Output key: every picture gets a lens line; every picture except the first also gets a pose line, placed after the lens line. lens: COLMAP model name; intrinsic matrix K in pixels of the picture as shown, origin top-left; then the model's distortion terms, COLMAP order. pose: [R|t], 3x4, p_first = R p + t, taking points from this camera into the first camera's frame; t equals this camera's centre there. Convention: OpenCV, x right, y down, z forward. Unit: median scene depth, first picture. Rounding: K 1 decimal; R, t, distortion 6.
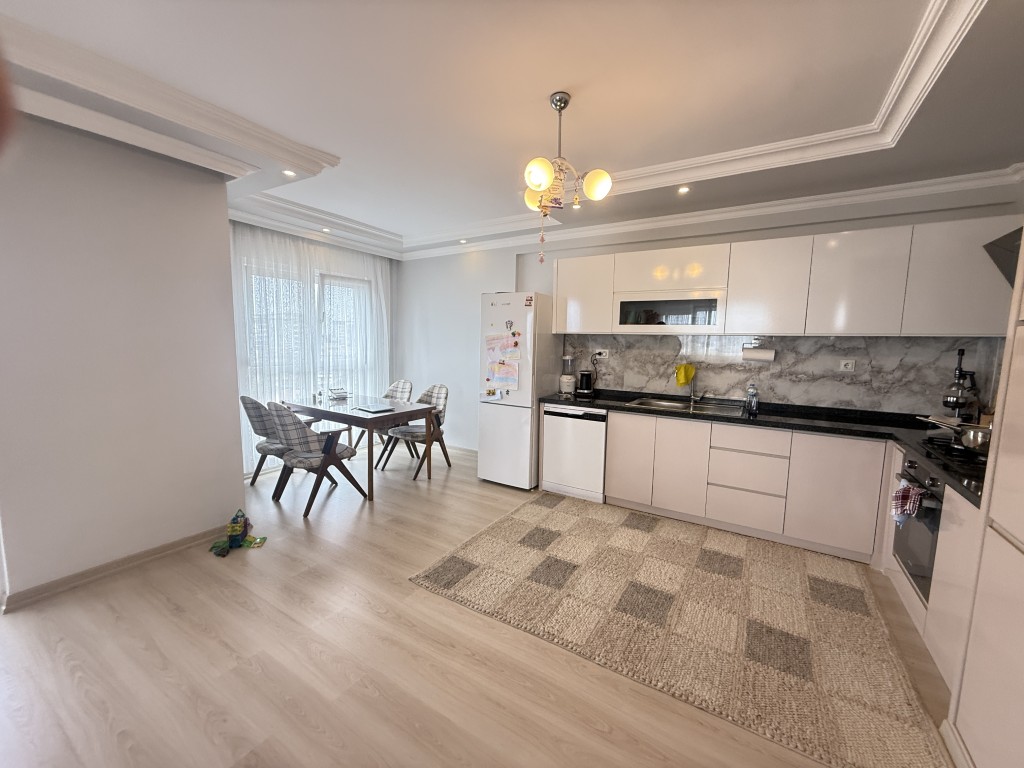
lens RADIAL K [[408.2, 0, 510.9], [0, 408.2, 385.1], [0, 0, 1]] dist [-0.003108, 0.000030]
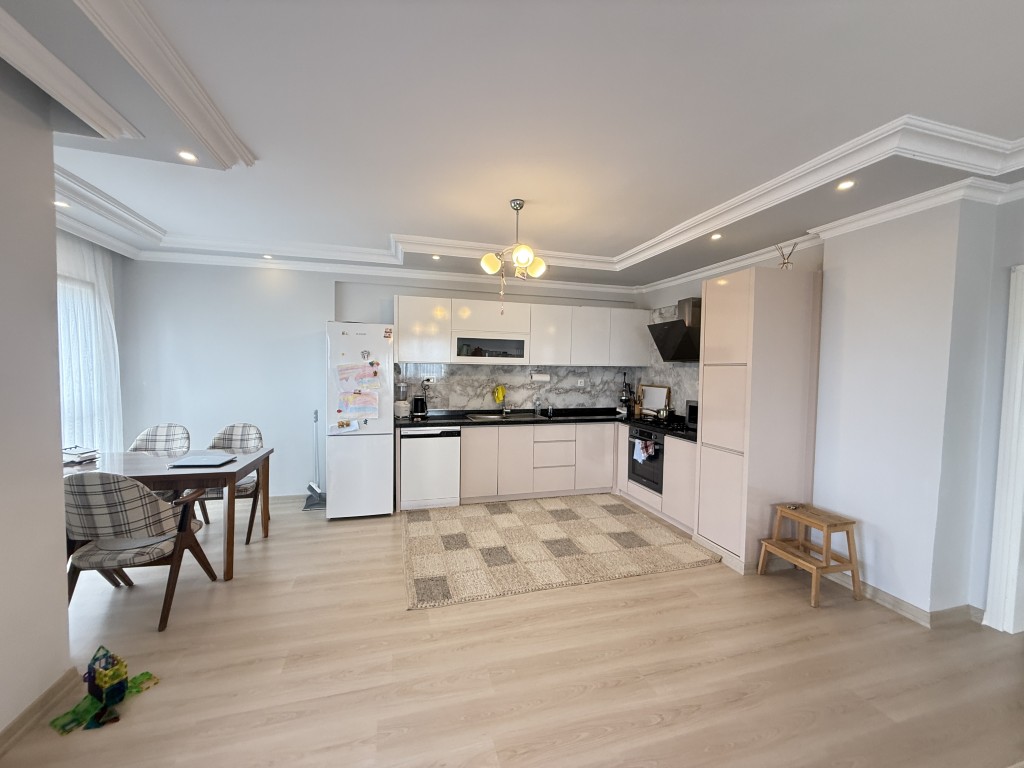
lens RADIAL K [[408.2, 0, 512.5], [0, 408.2, 385.7], [0, 0, 1]] dist [-0.003108, 0.000030]
pose [[0.666781, -0.042296, 0.744052, -0.600316], [0.079782, 0.996702, -0.014839, -0.031498], [-0.740971, 0.069256, 0.667957, 0.070807]]
